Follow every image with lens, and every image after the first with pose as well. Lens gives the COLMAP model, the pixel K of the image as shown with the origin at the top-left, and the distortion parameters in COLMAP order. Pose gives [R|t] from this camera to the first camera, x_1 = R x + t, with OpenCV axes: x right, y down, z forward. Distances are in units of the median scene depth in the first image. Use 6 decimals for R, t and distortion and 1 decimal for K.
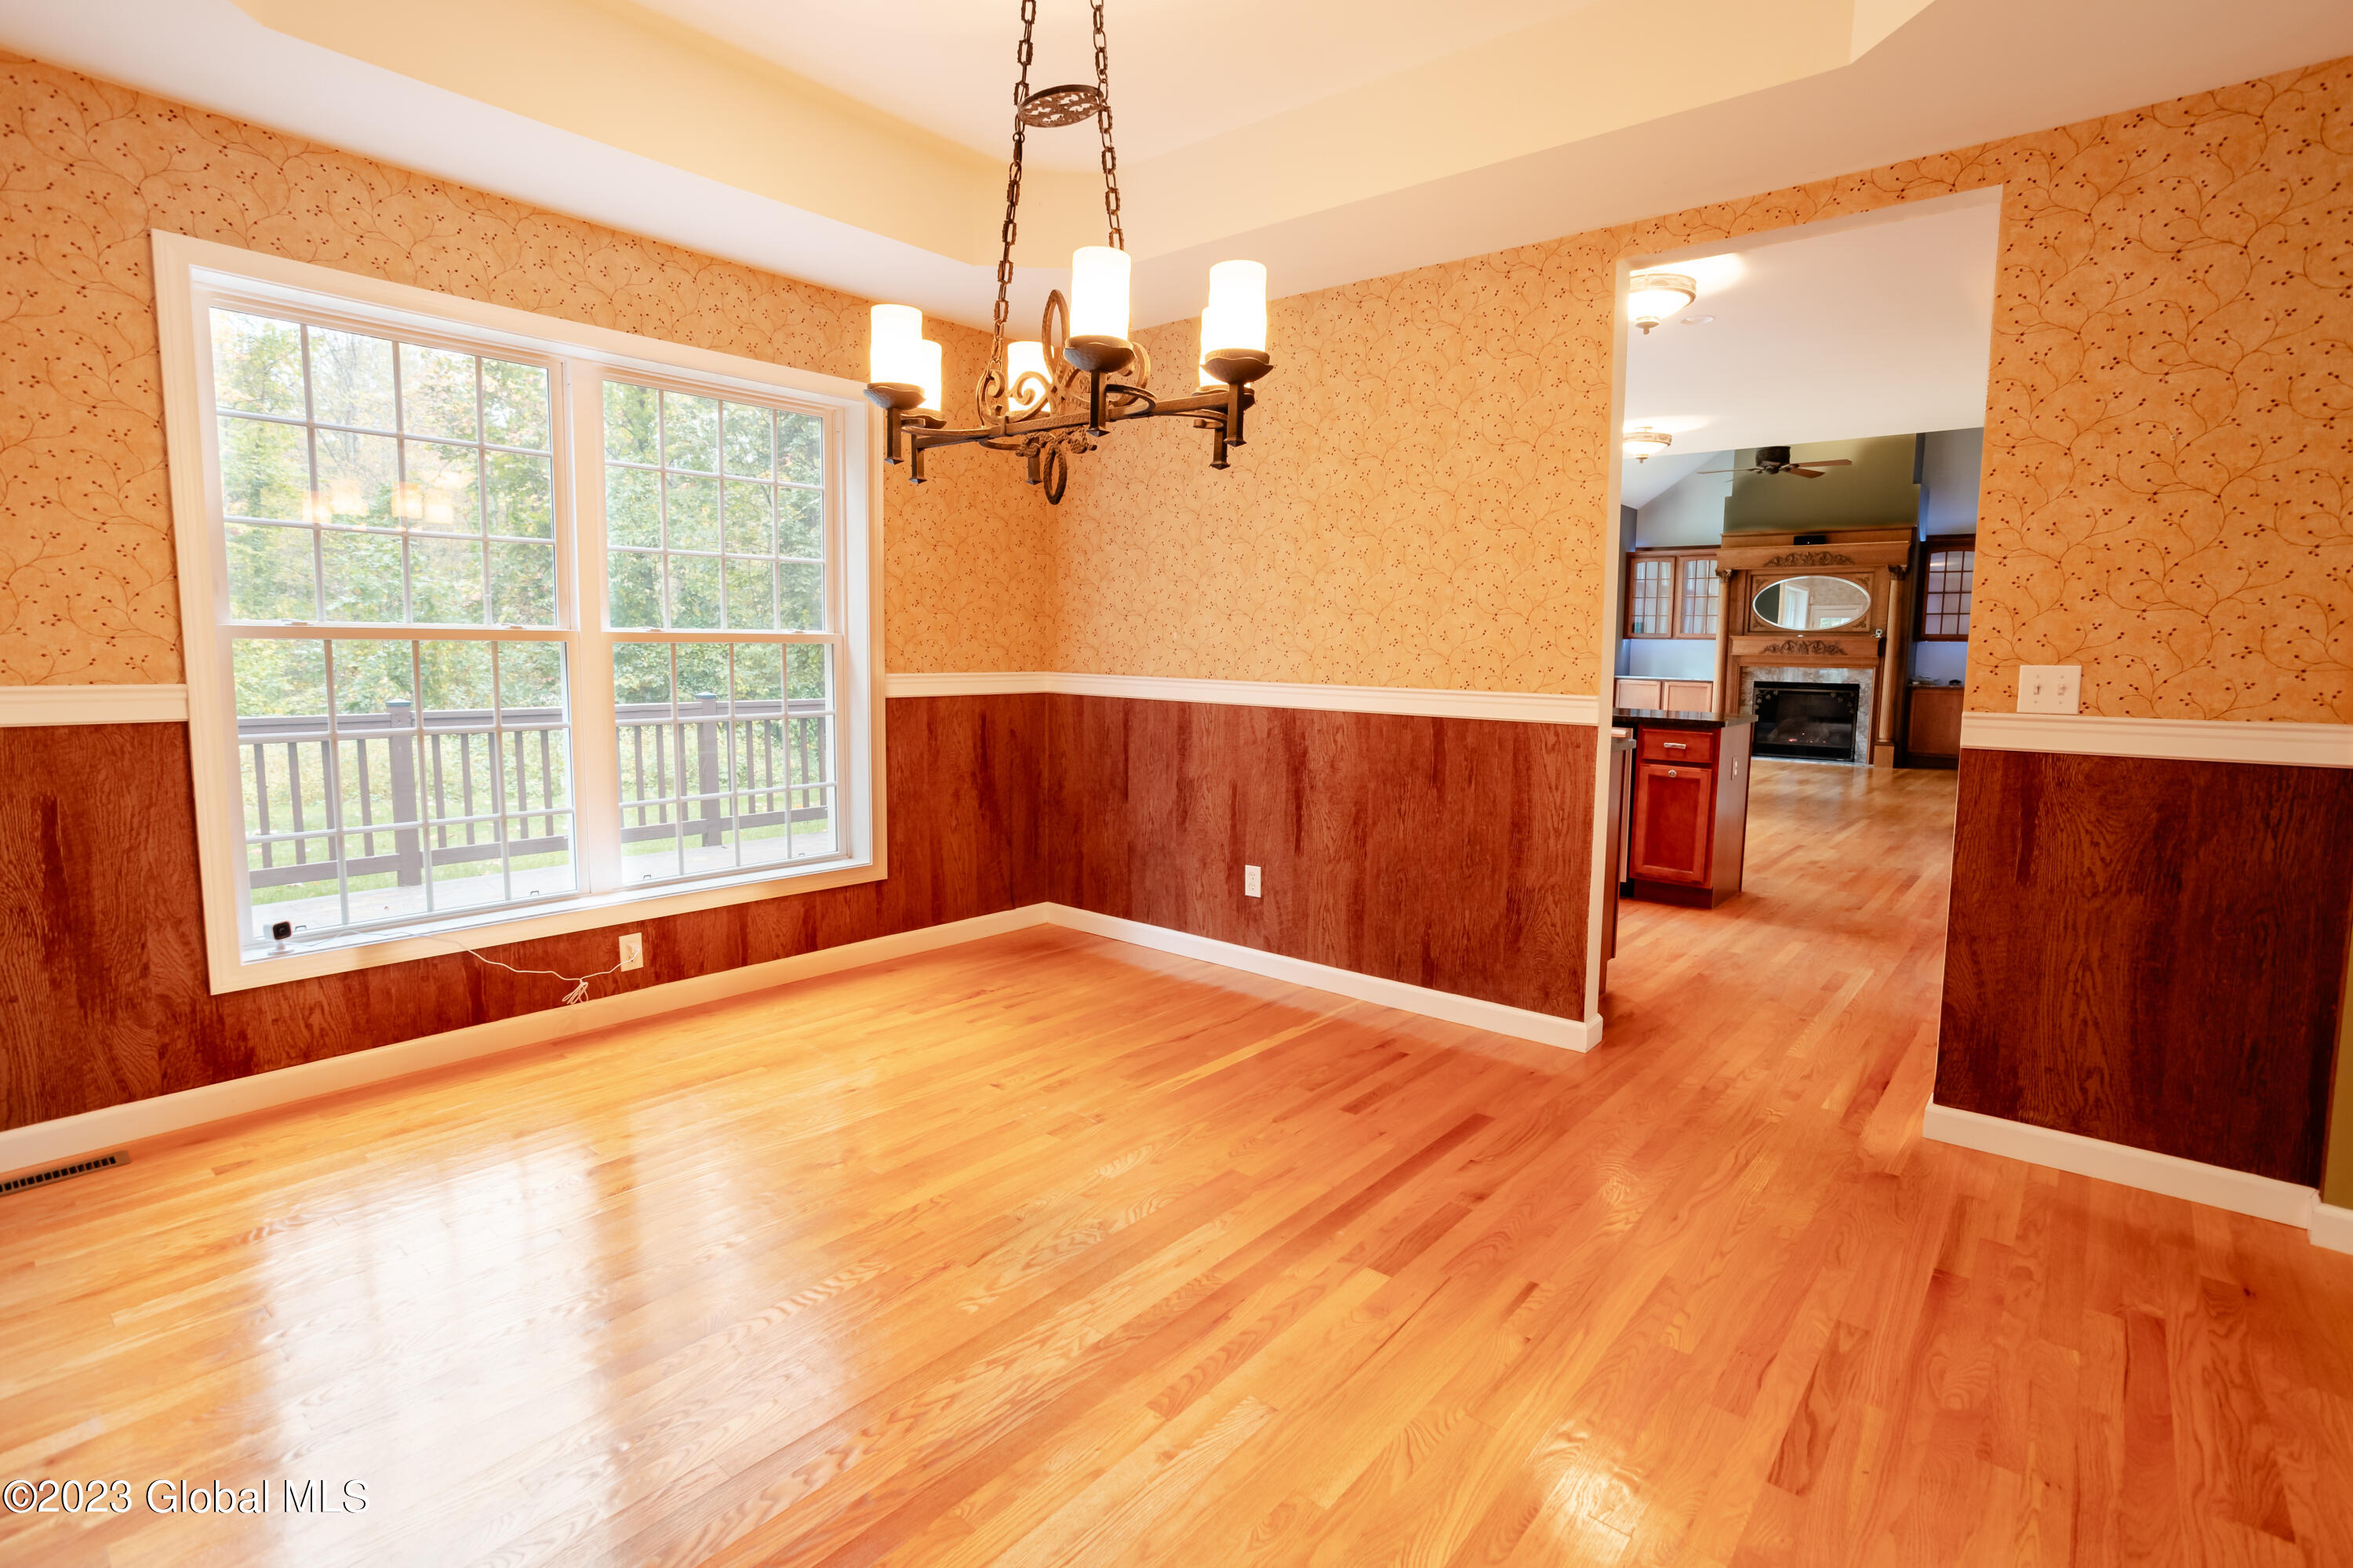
lens RADIAL K [[1130.5, 0, 1182.6], [0, 1130.5, 760.6], [0, 0, 1]] dist [-0.050663, 0.031732]
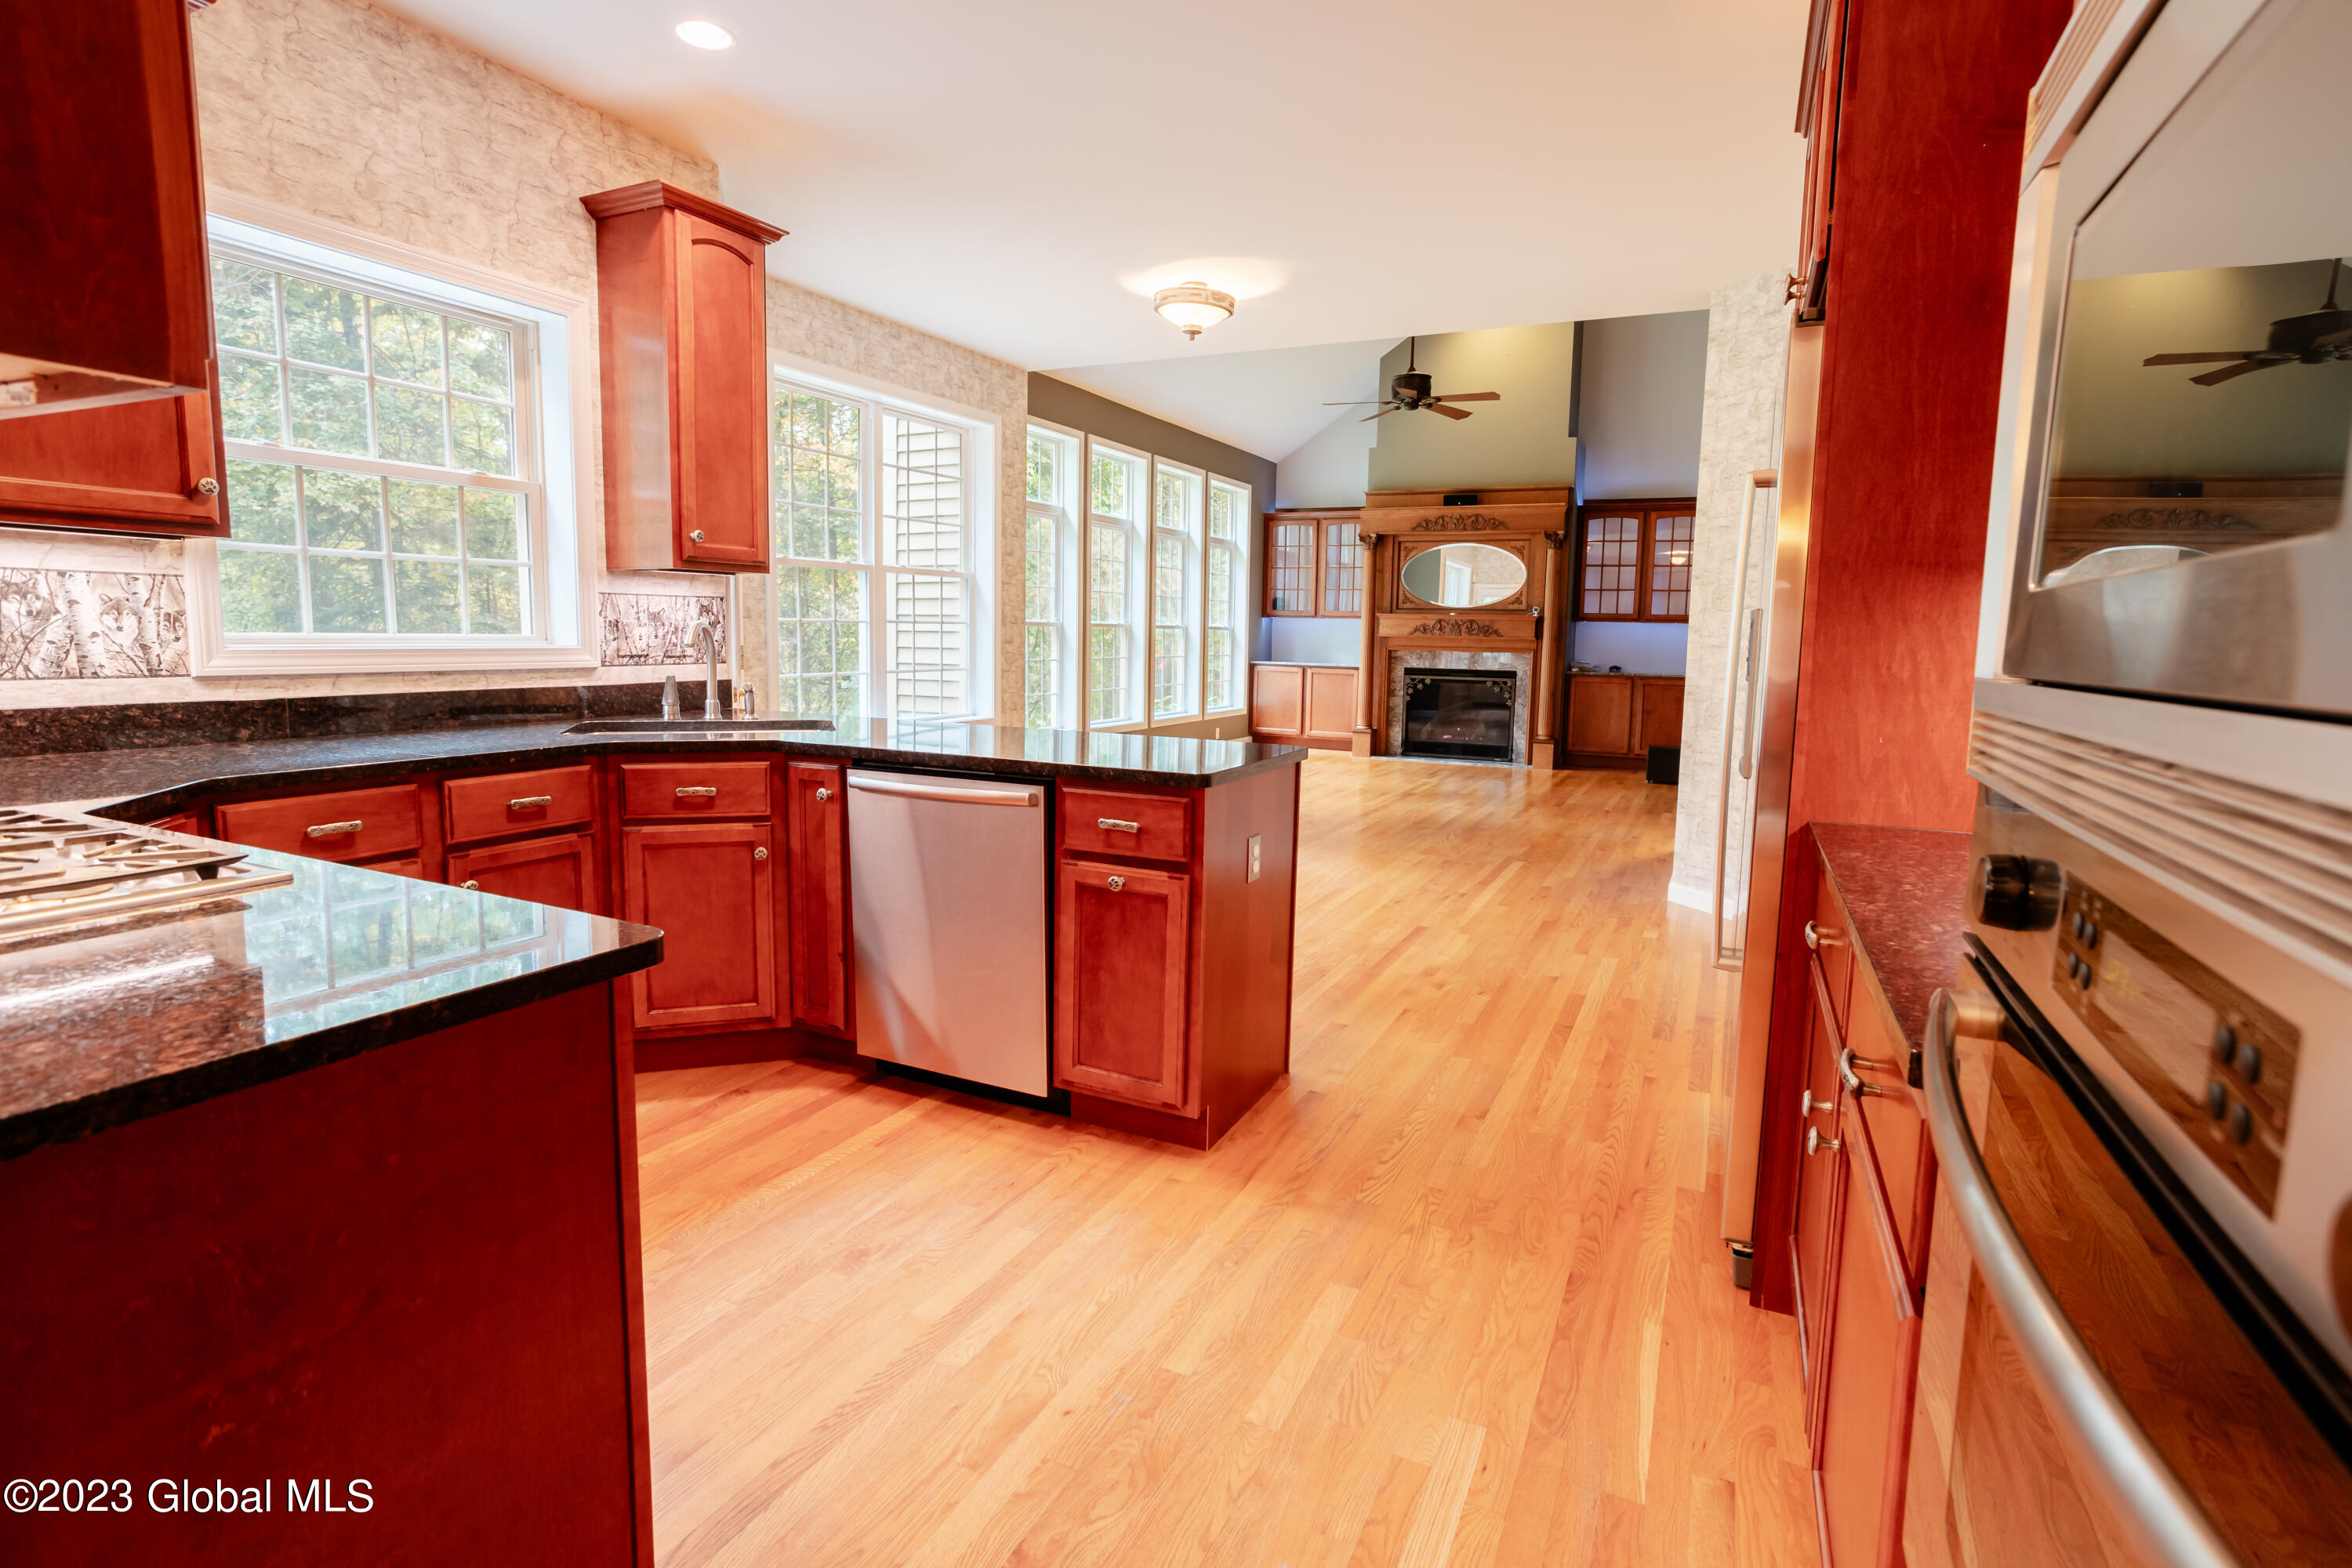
lens RADIAL K [[1129.9, 0, 1182.1], [0, 1129.9, 760.6], [0, 0, 1]] dist [-0.050663, 0.031732]
pose [[0.969887, -0.023176, 0.242451, 0.465977], [0.019377, 0.999649, 0.018043, -0.064138], [-0.242784, -0.012802, 0.969996, 0.706555]]
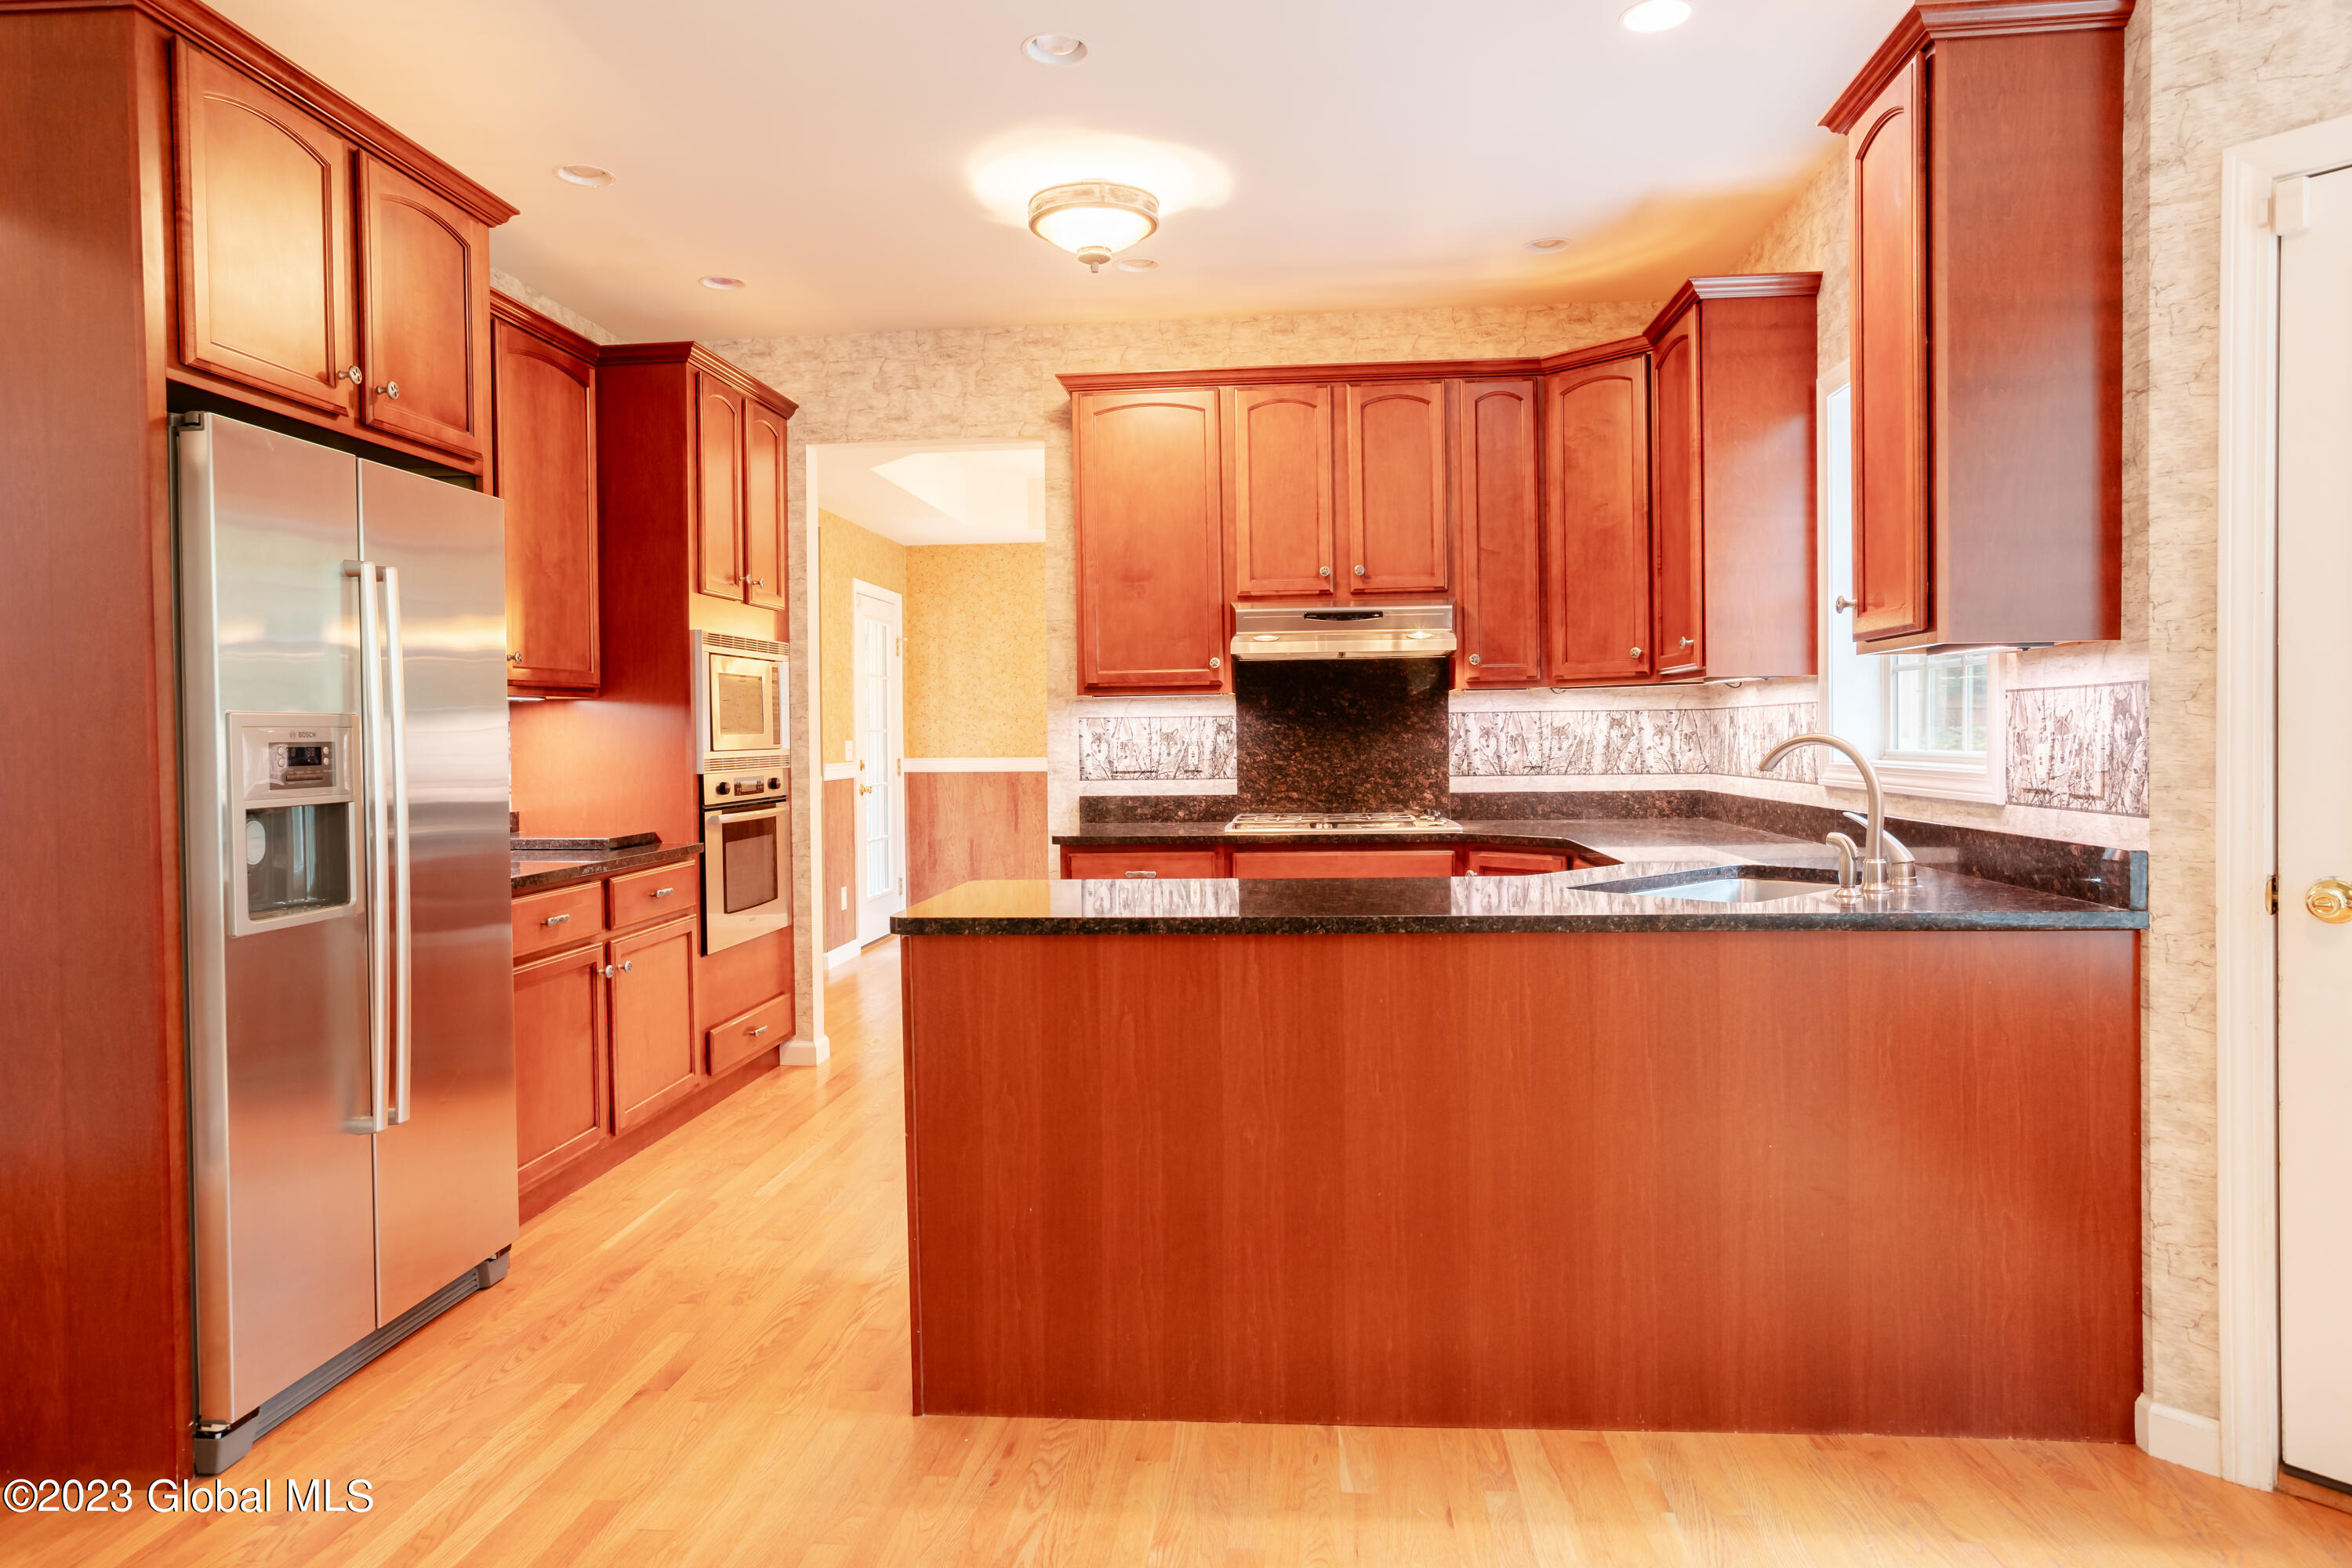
lens RADIAL K [[1448.5, 0, 1171.3], [0, 1448.5, 762.6], [0, 0, 1]] dist [-0.047760, 0.050857]
pose [[-0.824843, 0.006772, -0.565321, 1.010049], [-0.057669, 0.993705, 0.096048, -0.200511], [0.562412, 0.111826, -0.819260, 2.056609]]
